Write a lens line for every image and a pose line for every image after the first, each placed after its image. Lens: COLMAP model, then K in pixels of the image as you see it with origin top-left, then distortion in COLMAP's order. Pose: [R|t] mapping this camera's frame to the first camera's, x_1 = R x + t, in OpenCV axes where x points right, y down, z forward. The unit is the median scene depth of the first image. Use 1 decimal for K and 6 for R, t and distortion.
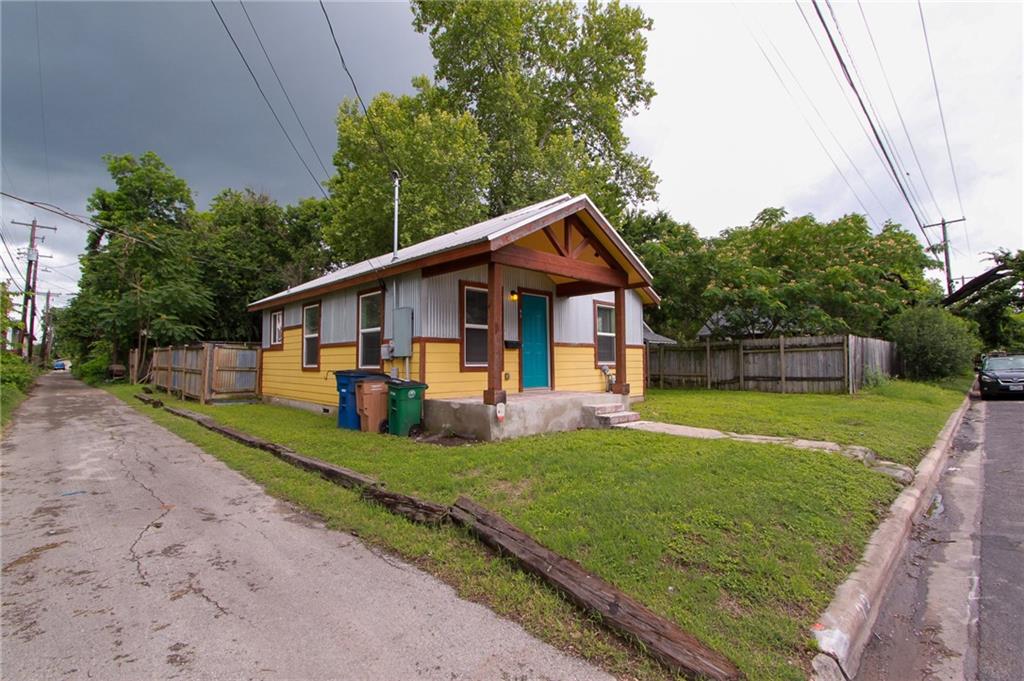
lens RADIAL K [[471.4, 0, 512.4], [0, 471.4, 336.5], [0, 0, 1]] dist [-0.017749, 0.002988]
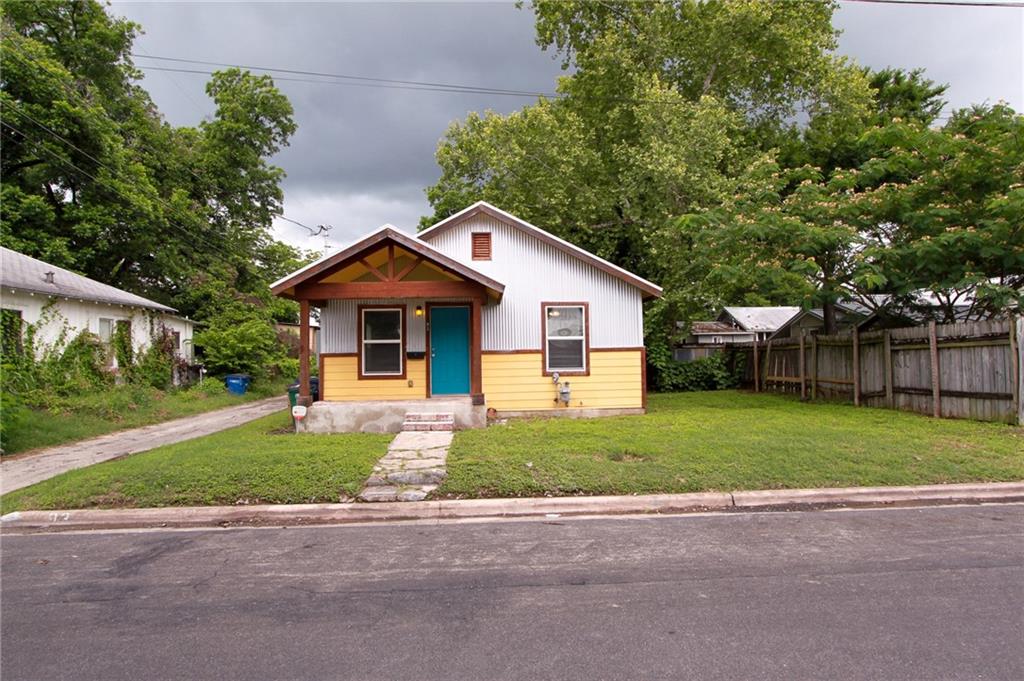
lens RADIAL K [[578.5, 0, 514.3], [0, 578.5, 339.0], [0, 0, 1]] dist [-0.007708, -0.000303]
pose [[0.737643, -0.029248, -0.674557, 0.898076], [0.051912, 0.998561, 0.013470, -0.022639], [0.673192, -0.044953, 0.738100, 0.121879]]
